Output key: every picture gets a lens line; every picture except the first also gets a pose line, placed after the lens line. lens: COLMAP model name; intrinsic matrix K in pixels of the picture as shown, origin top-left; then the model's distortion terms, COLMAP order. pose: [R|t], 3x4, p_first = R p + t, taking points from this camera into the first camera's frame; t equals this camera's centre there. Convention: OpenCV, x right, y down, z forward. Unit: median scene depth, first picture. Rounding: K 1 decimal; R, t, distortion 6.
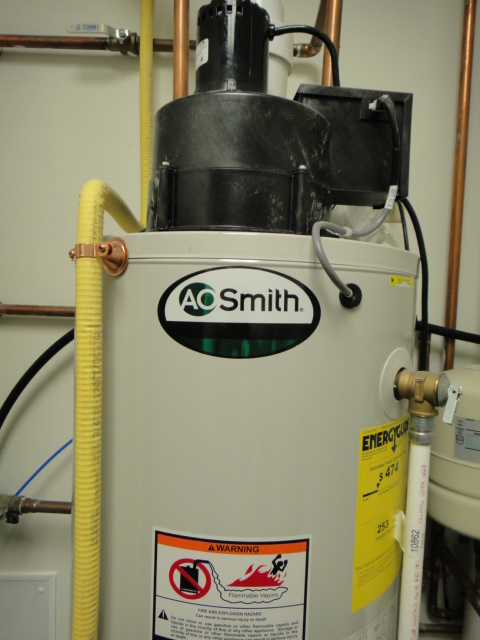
lens RADIAL K [[458.5, 0, 237.7], [0, 458.5, 319.5], [0, 0, 1]] dist [0.003702, 0.002024]
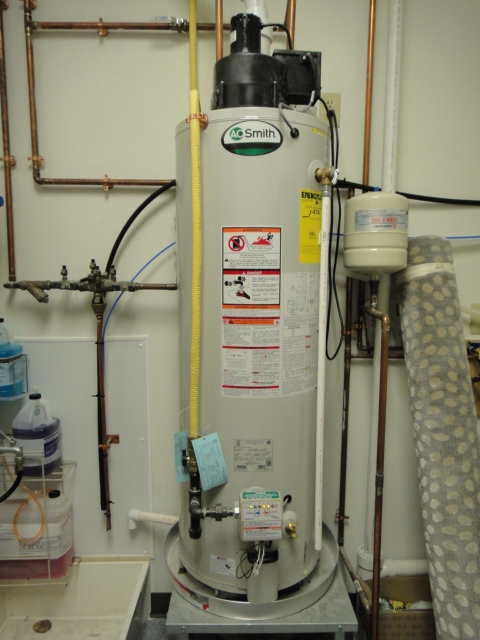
lens RADIAL K [[458.5, 0, 244.9], [0, 458.5, 315.2], [0, 0, 1]] dist [0.003702, 0.002024]
pose [[0.999447, -0.029808, 0.014724, -0.100799], [0.028884, 0.997814, 0.059431, 0.772615], [-0.016463, -0.058972, 0.998124, -1.564555]]
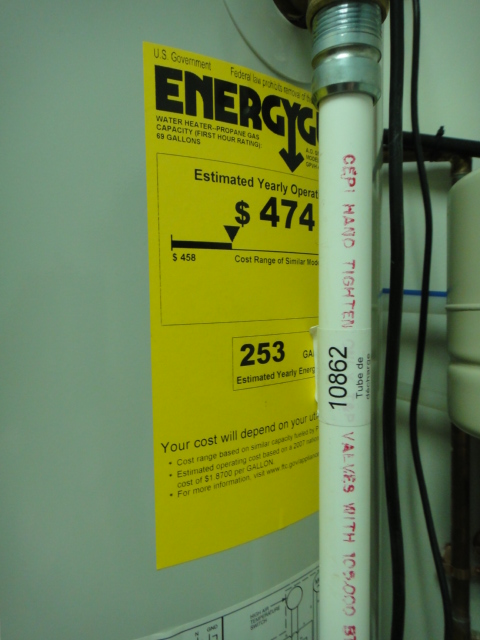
lens RADIAL K [[458.5, 0, 242.6], [0, 458.5, 318.4], [0, 0, 1]] dist [0.003702, 0.002024]
pose [[0.987715, -0.041615, -0.150621, 0.380585], [0.041222, 0.999134, -0.005731, 0.449186], [0.150729, -0.000548, 0.988575, 0.655635]]
